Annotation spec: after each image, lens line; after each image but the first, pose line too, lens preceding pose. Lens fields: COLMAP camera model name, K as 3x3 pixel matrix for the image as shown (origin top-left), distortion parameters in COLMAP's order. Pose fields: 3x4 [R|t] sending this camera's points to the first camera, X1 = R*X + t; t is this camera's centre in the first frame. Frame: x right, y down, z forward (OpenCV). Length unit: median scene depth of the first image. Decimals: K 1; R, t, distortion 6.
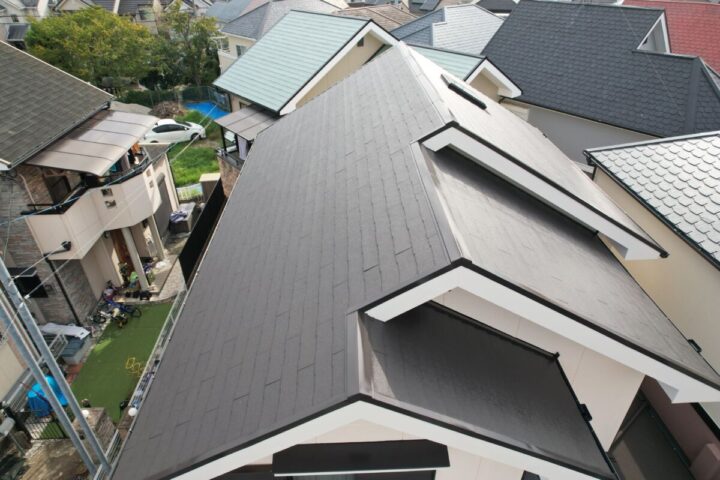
lens RADIAL K [[450.4, 0, 360.0], [0, 450.4, 240.0], [0, 0, 1]] dist [-0.007484, -0.000530]
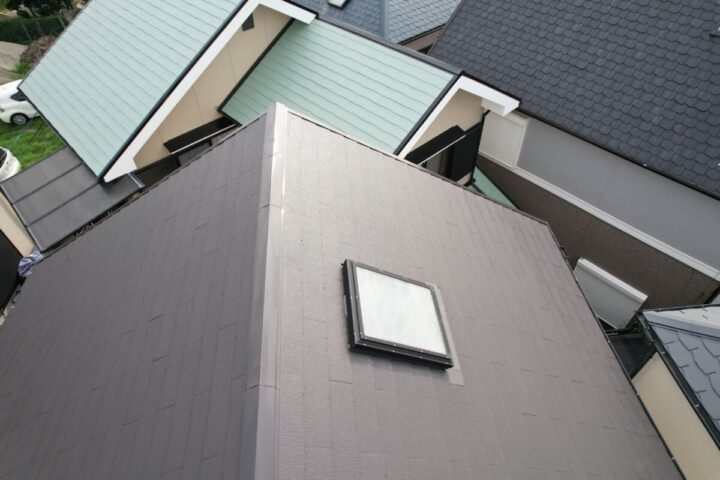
lens RADIAL K [[437.7, 0, 360.0], [0, 437.7, 240.0], [0, 0, 1]] dist [0.003907, 0.001833]
pose [[0.998062, -0.043049, 0.044928, 0.120078], [0.031311, 0.971434, 0.235236, -0.335986], [-0.053772, -0.233373, 0.970899, 0.437194]]
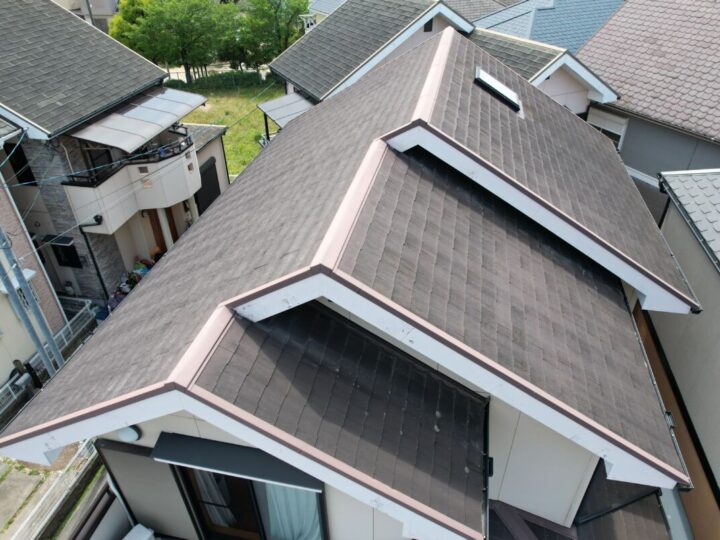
lens RADIAL K [[517.9, 0, 360.0], [0, 517.9, 270.0], [0, 0, 1]] dist [-0.084231, 0.079811]
pose [[0.971095, 0.132247, -0.198708, 0.149140], [-0.125118, 0.990977, 0.048071, -0.003244], [0.203272, -0.021820, 0.978879, -0.003463]]
